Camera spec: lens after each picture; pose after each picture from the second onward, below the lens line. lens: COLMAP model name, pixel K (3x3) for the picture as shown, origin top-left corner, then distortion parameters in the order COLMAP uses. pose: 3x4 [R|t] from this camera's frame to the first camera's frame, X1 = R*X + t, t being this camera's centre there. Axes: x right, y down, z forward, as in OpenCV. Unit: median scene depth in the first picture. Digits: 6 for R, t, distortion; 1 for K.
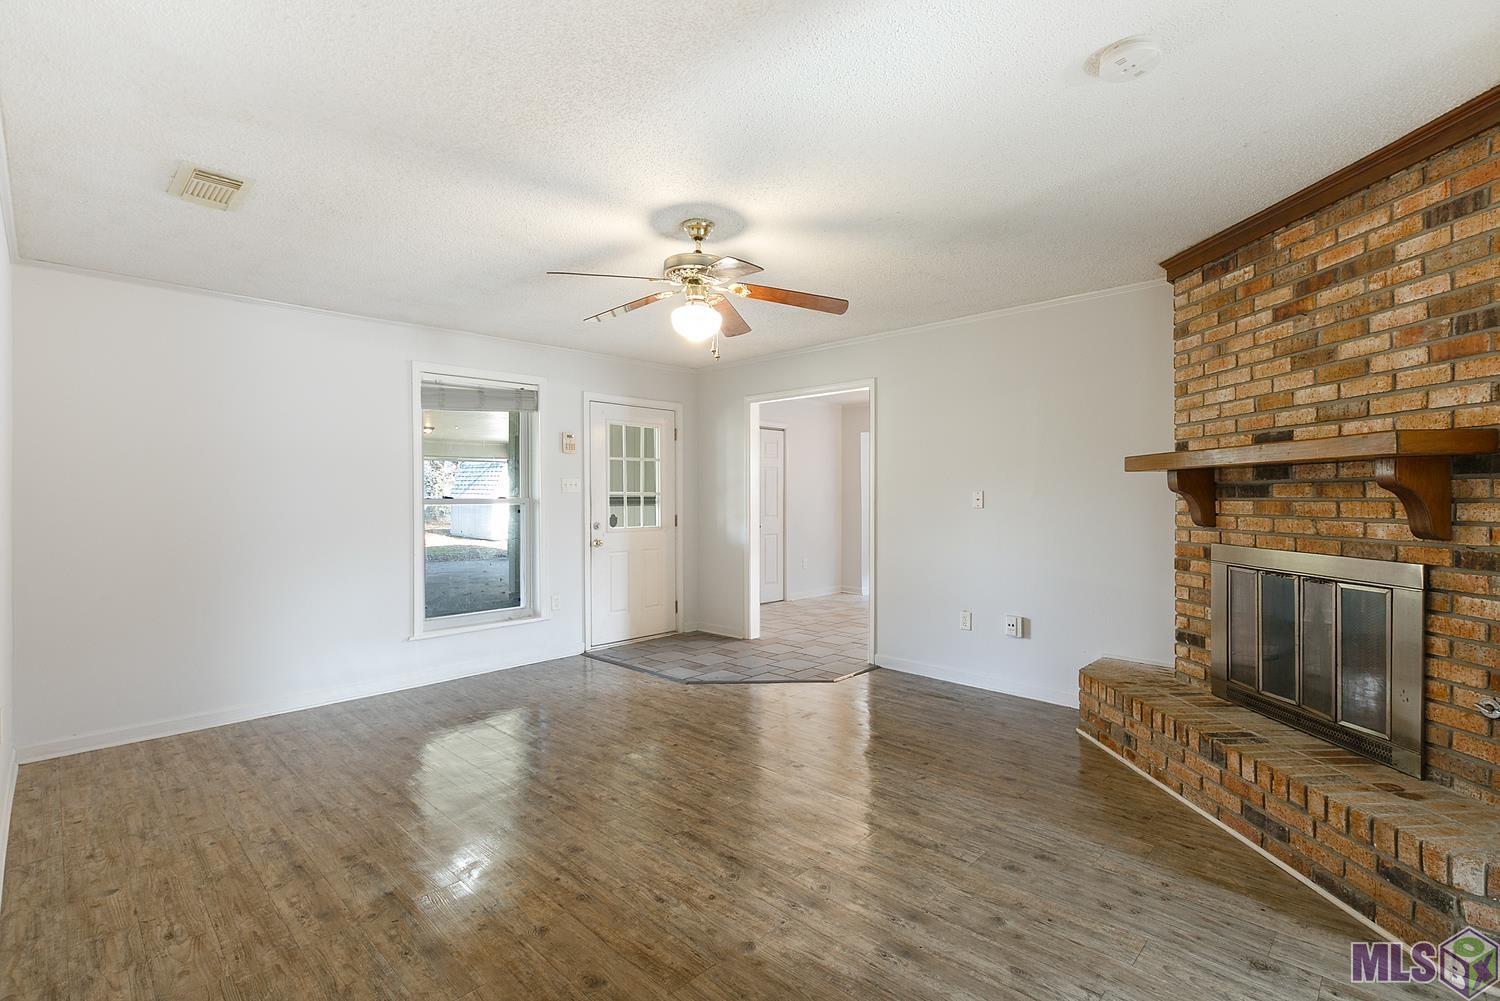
lens RADIAL K [[679.6, 0, 744.8], [0, 679.6, 502.2], [0, 0, 1]] dist [-0.000575, -0.000061]
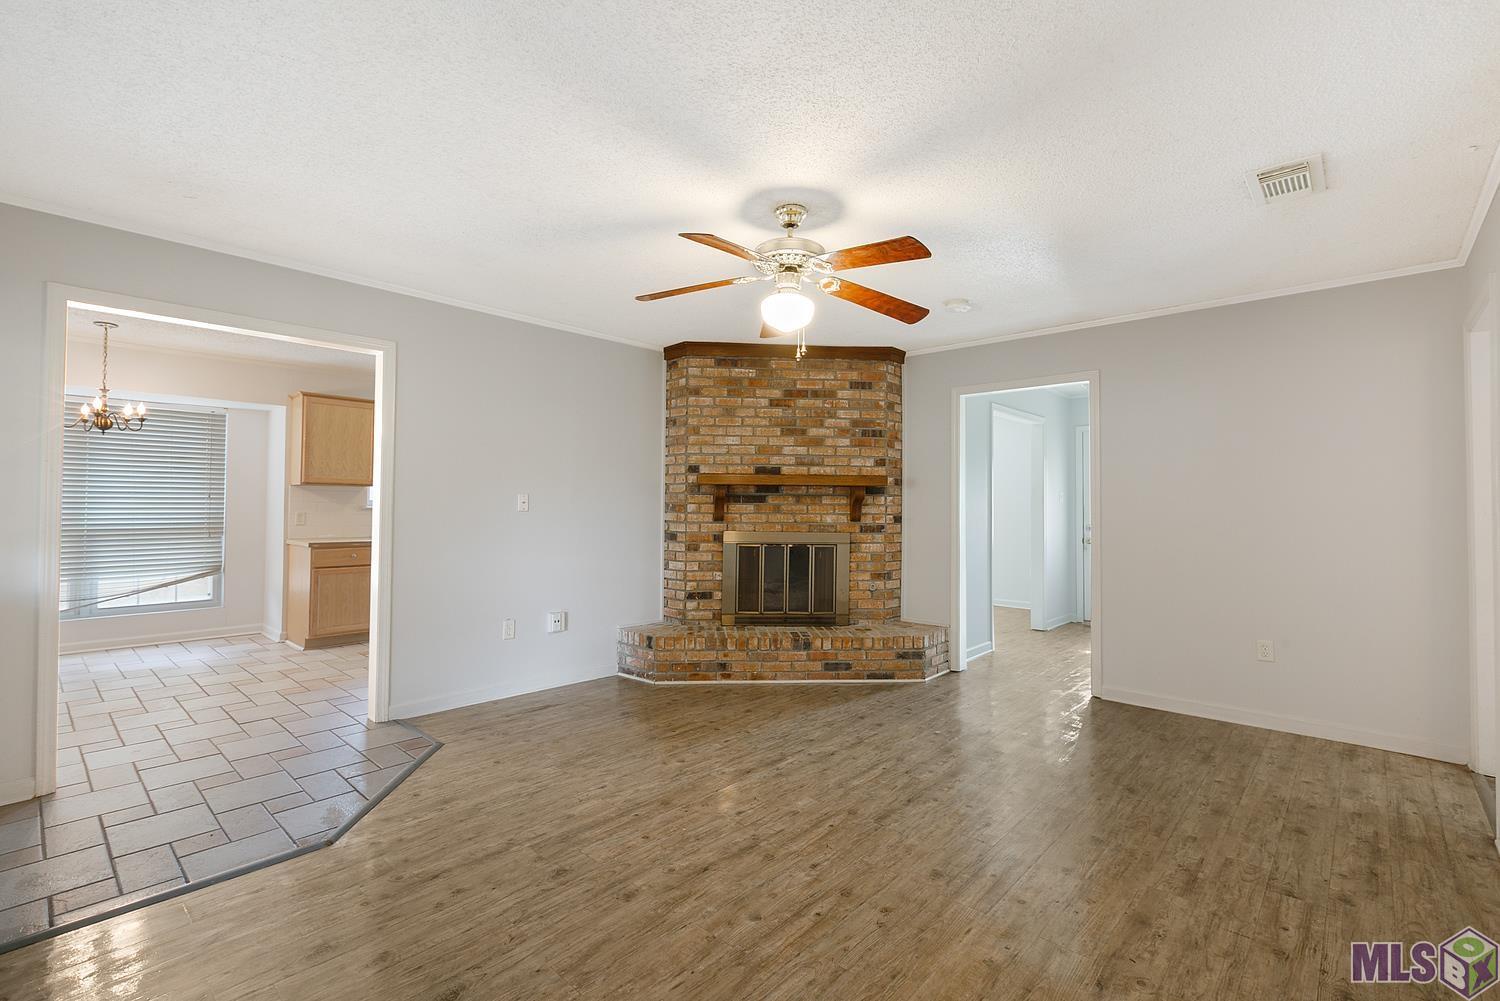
lens RADIAL K [[679.6, 0, 744.7], [0, 679.6, 496.4], [0, 0, 1]] dist [-0.000575, -0.000061]
pose [[-0.032255, 0.014611, 0.999373, -1.105599], [-0.000254, 0.999893, -0.014627, 0.002537], [-0.999480, -0.000726, -0.032247, 1.206156]]
